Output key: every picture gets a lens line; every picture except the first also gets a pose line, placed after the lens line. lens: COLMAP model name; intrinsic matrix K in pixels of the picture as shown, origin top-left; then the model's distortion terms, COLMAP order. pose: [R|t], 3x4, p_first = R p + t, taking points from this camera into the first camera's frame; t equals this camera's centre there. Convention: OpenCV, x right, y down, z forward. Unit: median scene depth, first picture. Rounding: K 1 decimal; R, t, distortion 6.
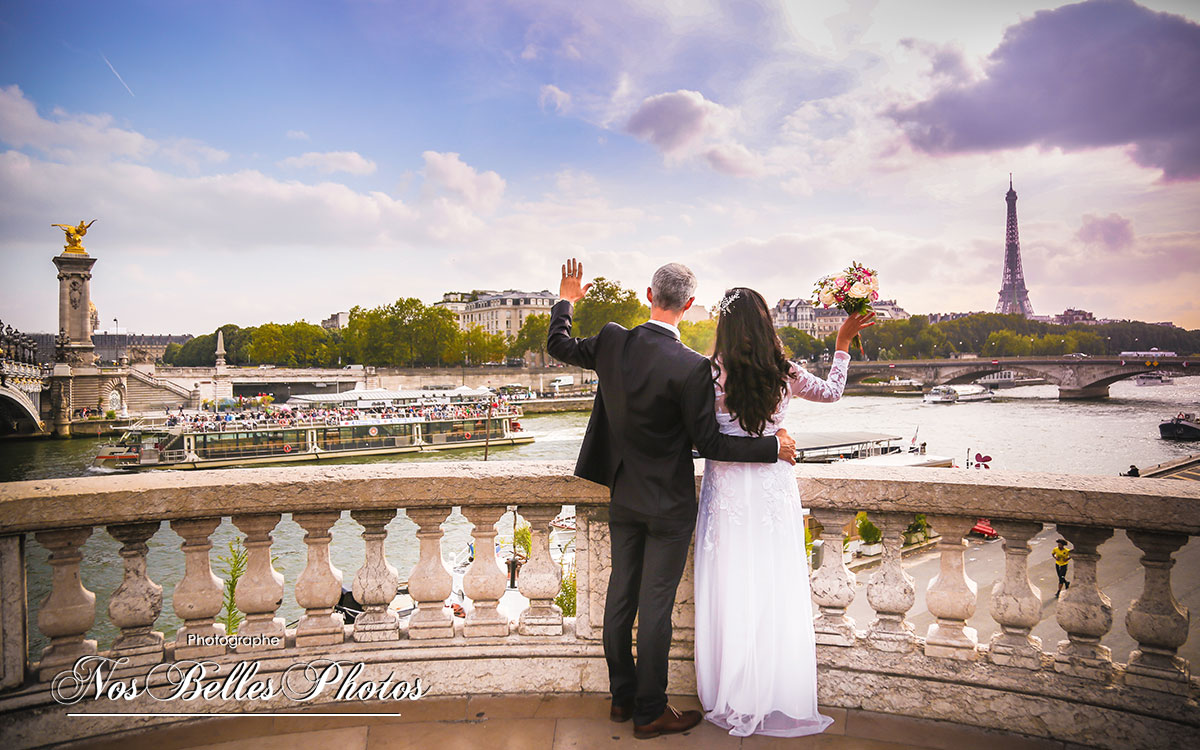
lens RADIAL K [[1225.6, 0, 599.7], [0, 1225.6, 374.5], [0, 0, 1]] dist [0.019343, 0.000000]
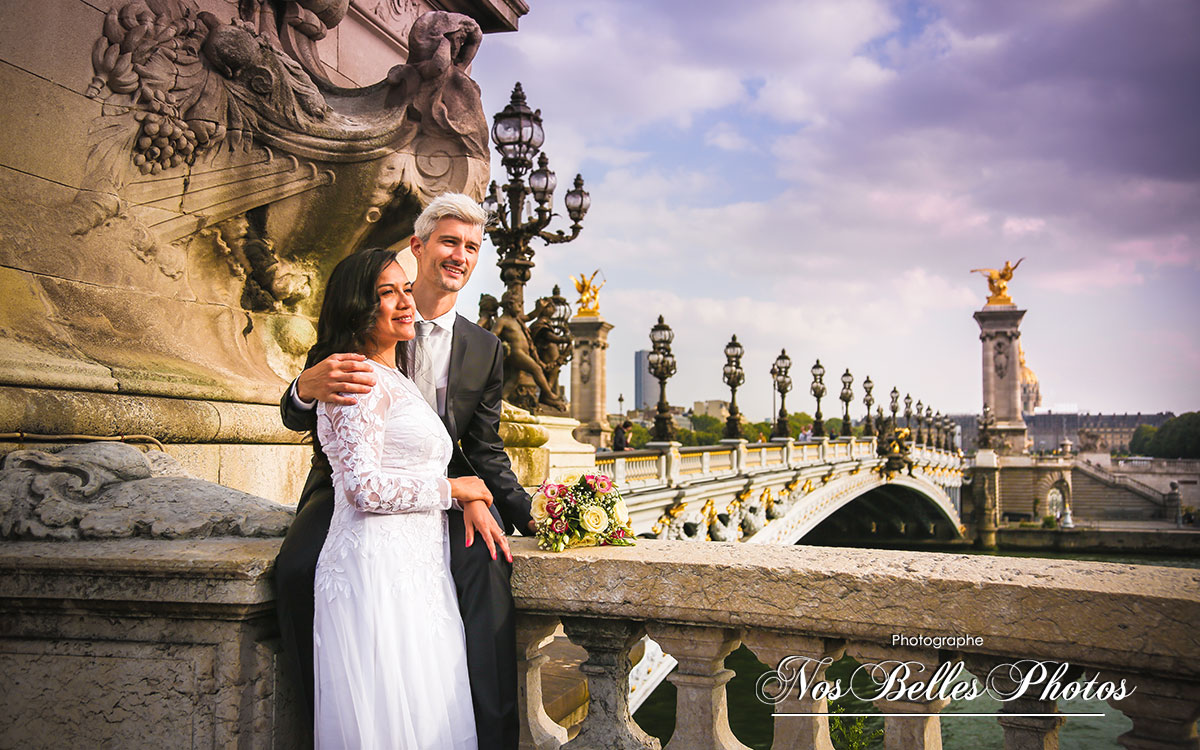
lens RADIAL K [[1225.6, 0, 599.2], [0, 1225.6, 378.9], [0, 0, 1]] dist [0.019343, 0.000000]
pose [[0.552209, -0.061291, -0.831450, 0.065817], [-0.049515, 0.993122, -0.106095, 0.039662], [0.832234, 0.099756, 0.545376, 0.381581]]
